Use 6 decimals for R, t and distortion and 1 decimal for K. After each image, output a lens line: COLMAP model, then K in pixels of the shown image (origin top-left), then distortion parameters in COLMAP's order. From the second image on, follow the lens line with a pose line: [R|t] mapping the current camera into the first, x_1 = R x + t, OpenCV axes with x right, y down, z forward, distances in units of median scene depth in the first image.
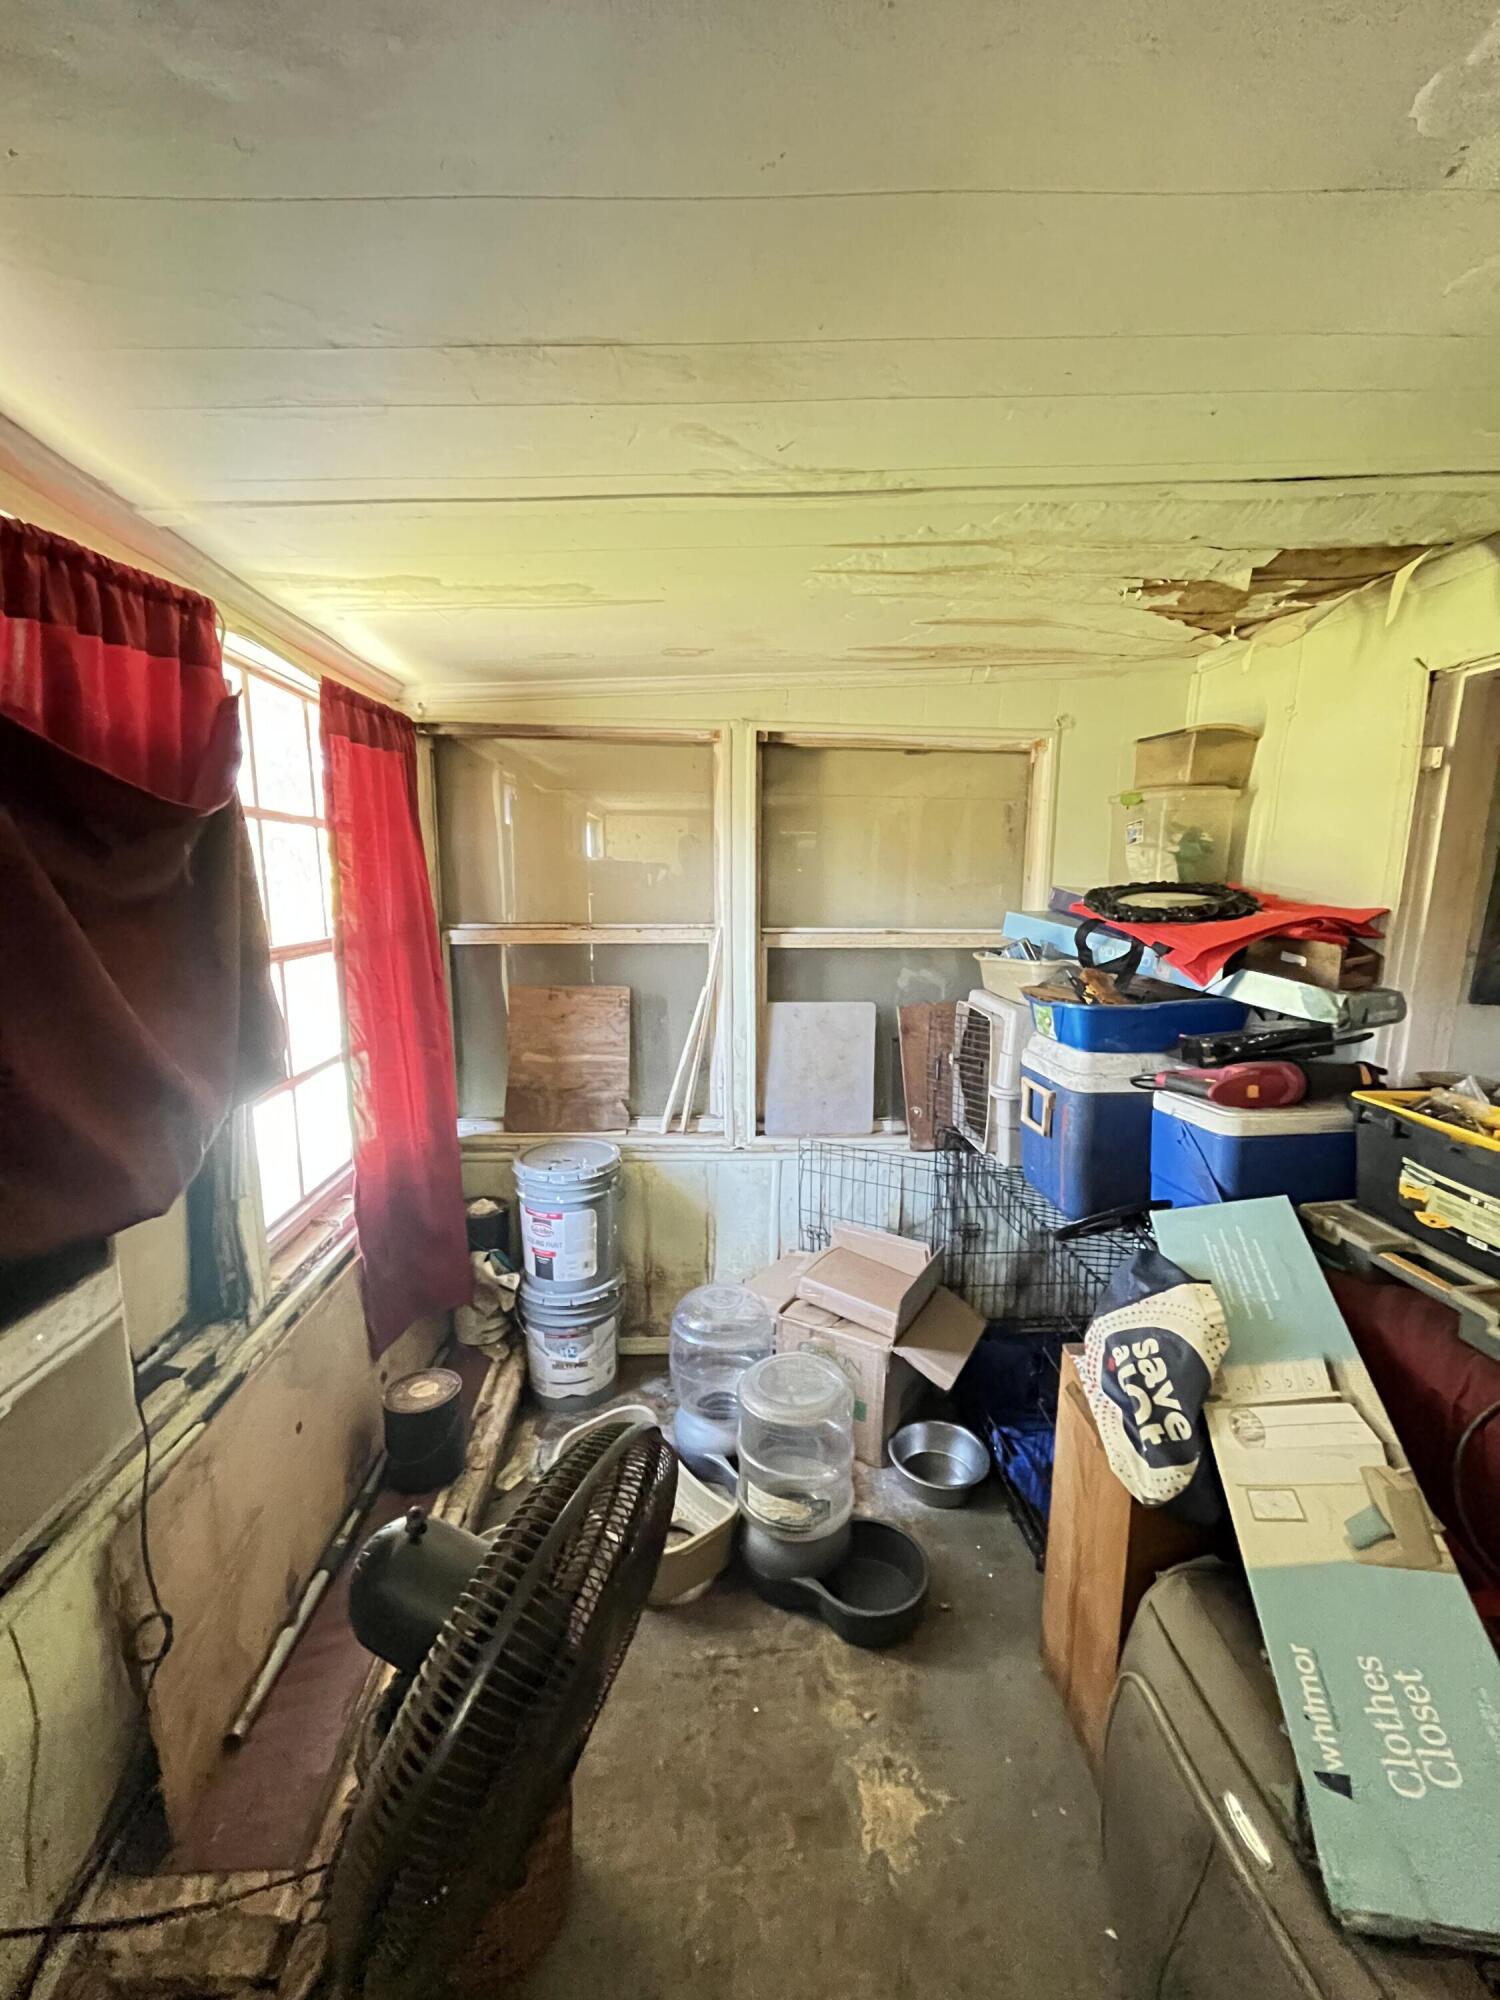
lens RADIAL K [[819.4, 0, 745.6], [0, 819.4, 1008.4], [0, 0, 1]] dist [-0.001388, -0.000136]
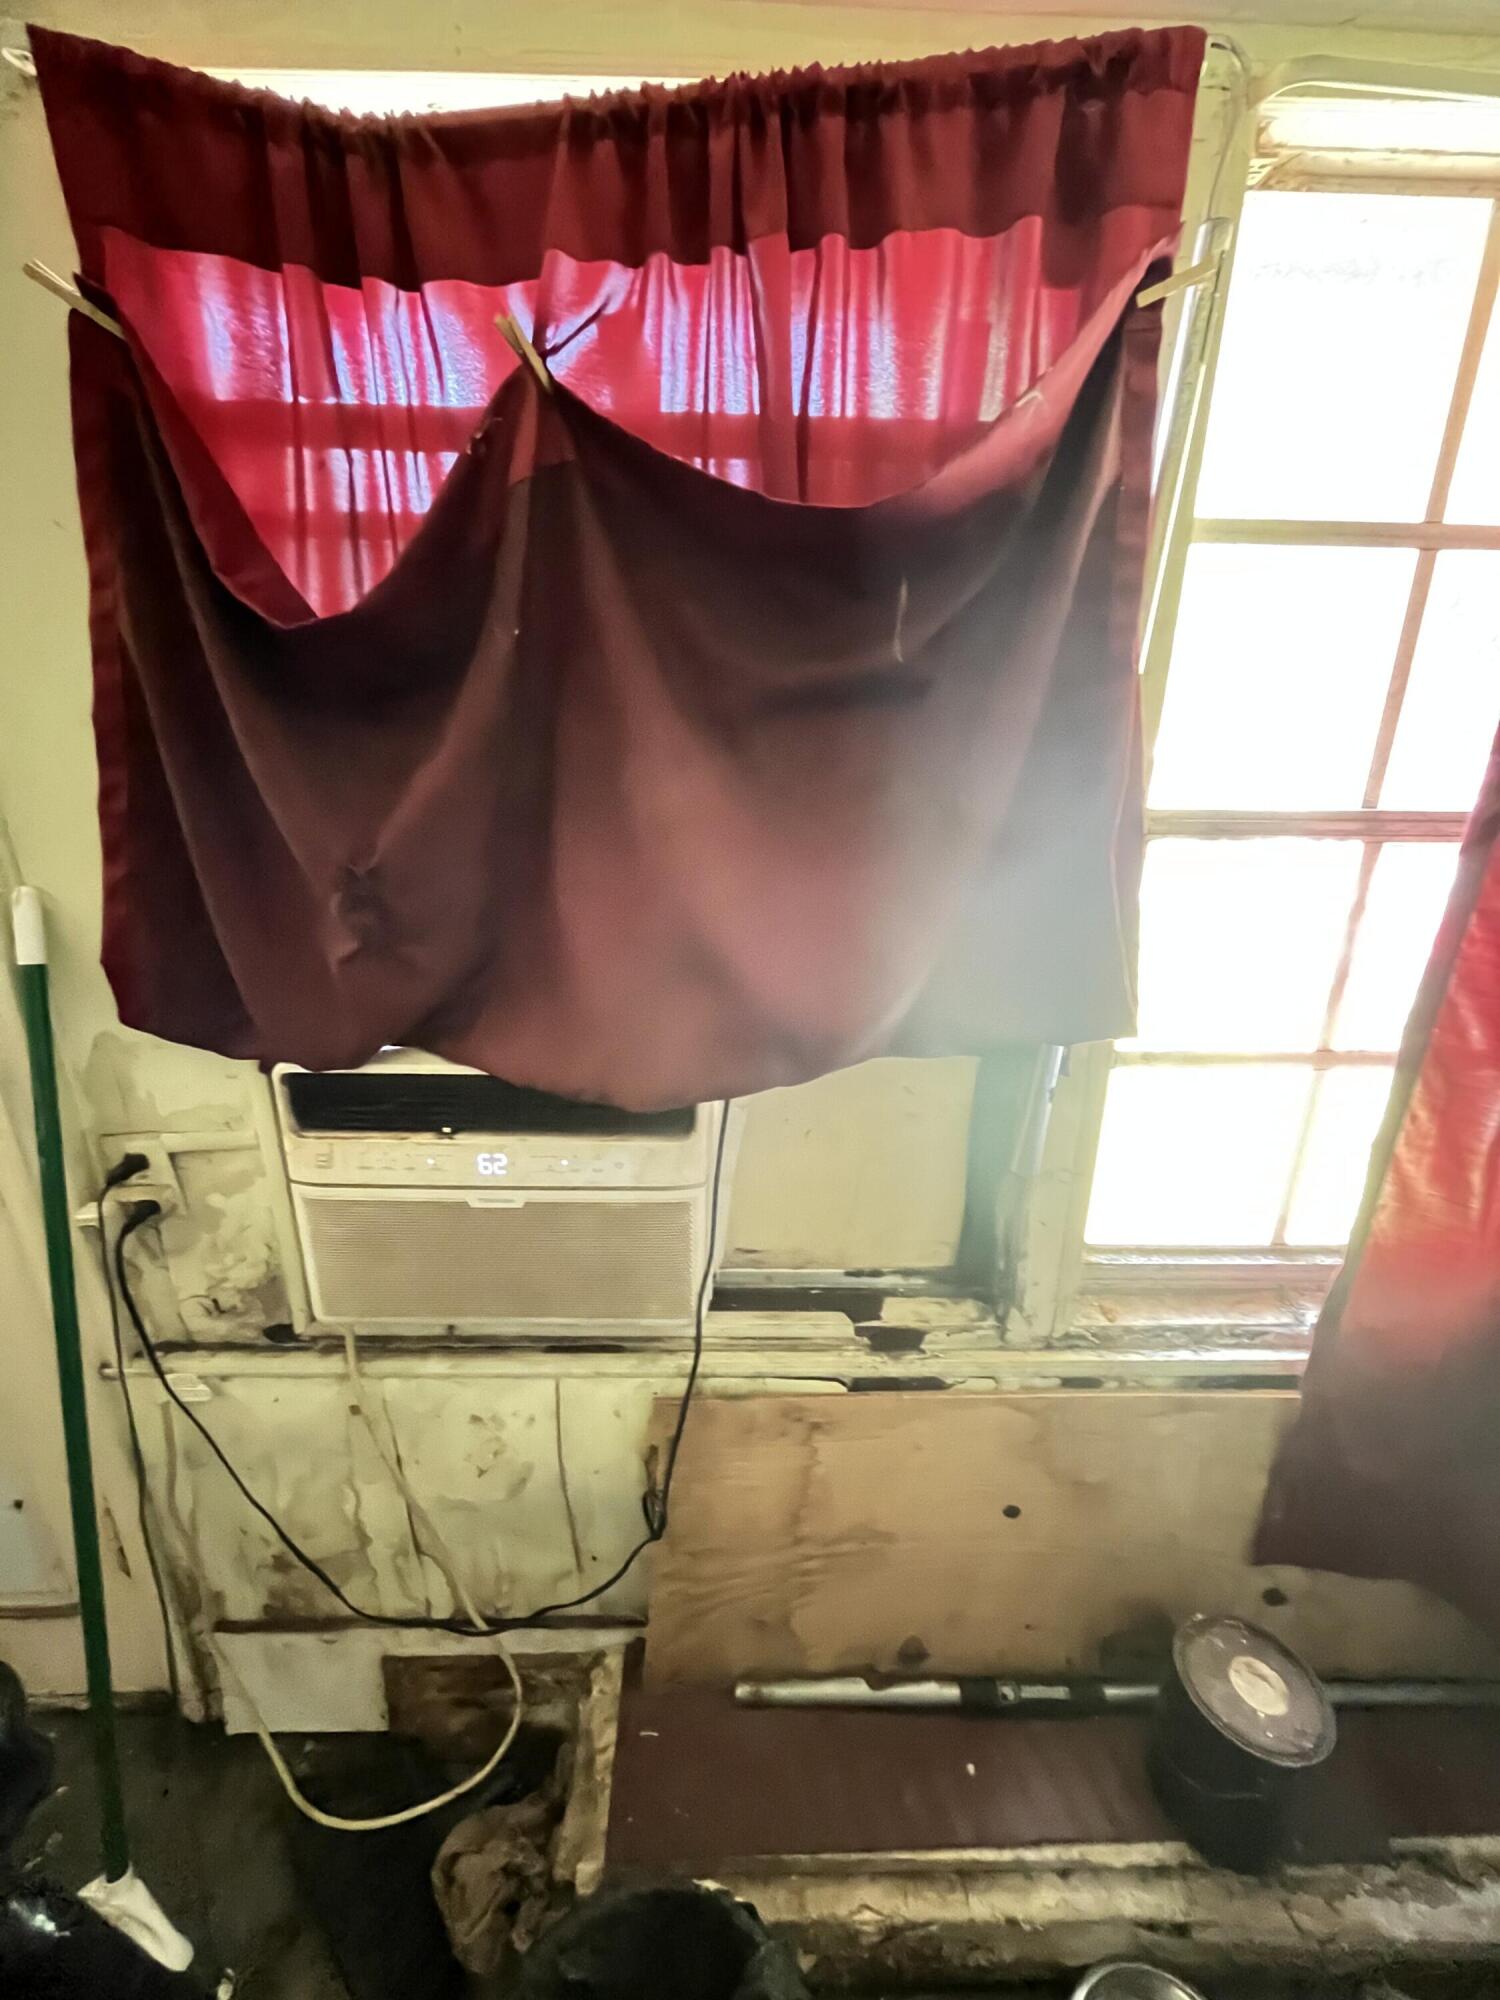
lens RADIAL K [[819.4, 0, 743.1], [0, 819.4, 987.3], [0, 0, 1]] dist [-0.001388, -0.000136]
pose [[-0.046980, 0.310360, -0.949457, -0.017650], [-0.173366, 0.933548, 0.313738, -0.069673], [0.983736, 0.179343, 0.009948, 0.640754]]
